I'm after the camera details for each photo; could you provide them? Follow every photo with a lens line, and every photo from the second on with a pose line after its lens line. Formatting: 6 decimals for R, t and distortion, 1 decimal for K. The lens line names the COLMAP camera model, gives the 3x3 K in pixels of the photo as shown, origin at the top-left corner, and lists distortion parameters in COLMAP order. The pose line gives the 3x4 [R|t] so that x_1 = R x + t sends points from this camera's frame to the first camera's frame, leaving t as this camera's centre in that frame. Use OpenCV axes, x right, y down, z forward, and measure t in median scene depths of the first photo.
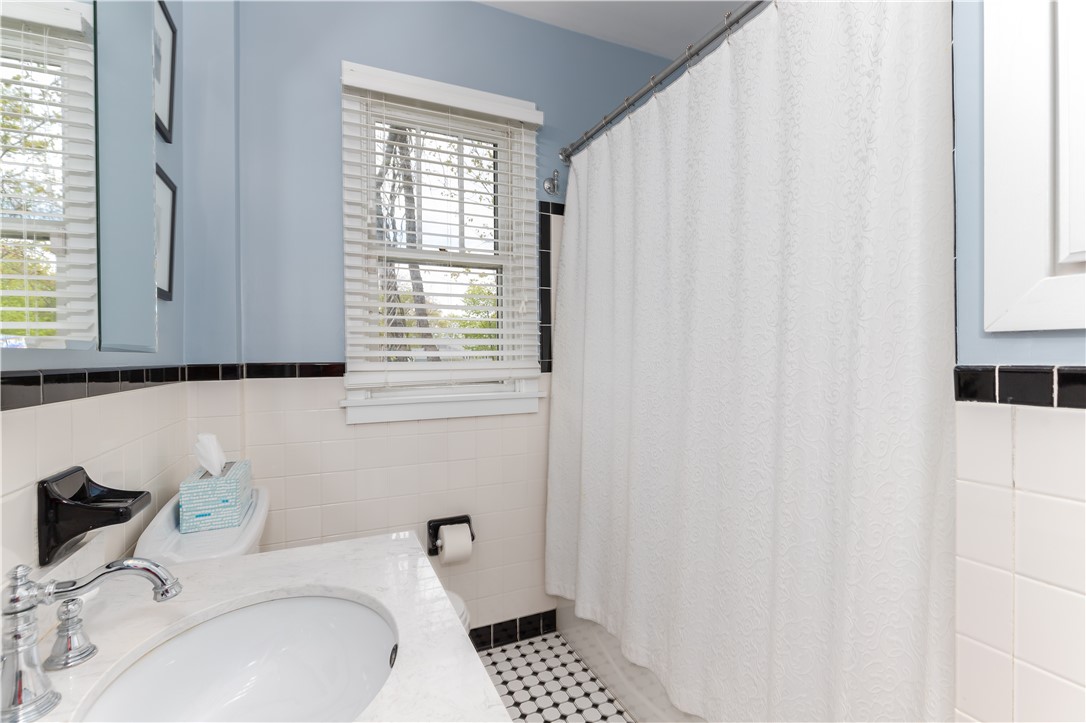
lens RADIAL K [[495.7, 0, 542.4], [0, 495.7, 362.4], [0, 0, 1]] dist [0.002969, 0.000008]
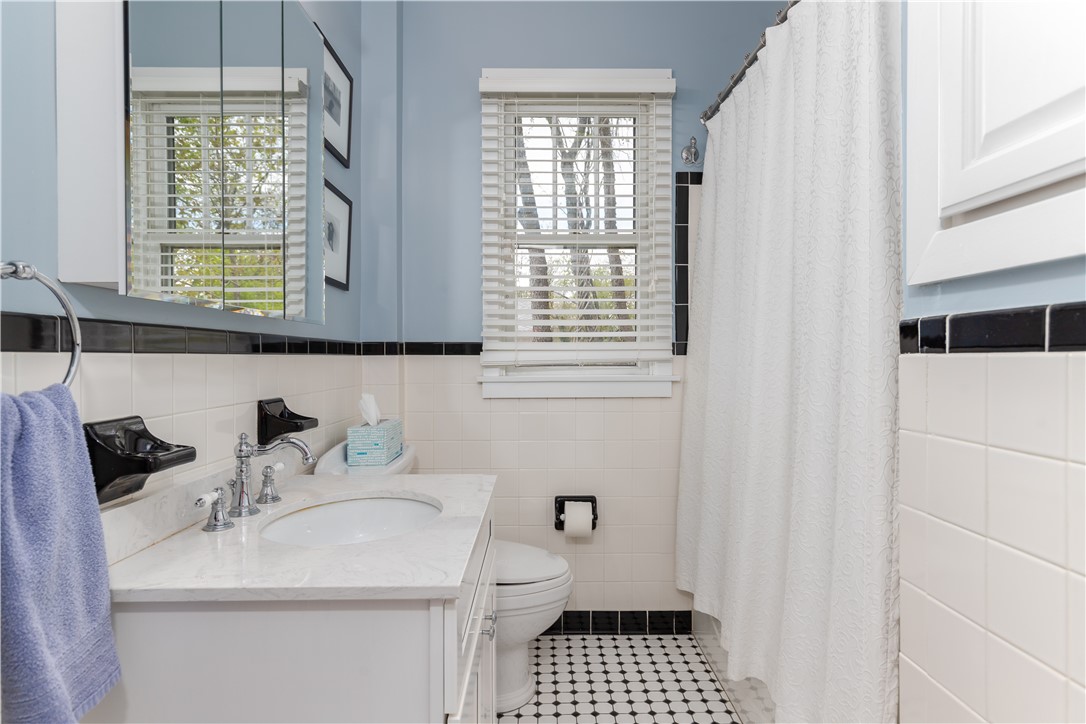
lens RADIAL K [[619.3, 0, 543.0], [0, 619.3, 361.8], [0, 0, 1]] dist [0.025495, -0.003032]
pose [[0.915372, 0.009302, -0.402501, 0.265760], [-0.010258, 0.999947, -0.000218, 0.039858], [0.402477, 0.004329, 0.915420, -0.198872]]
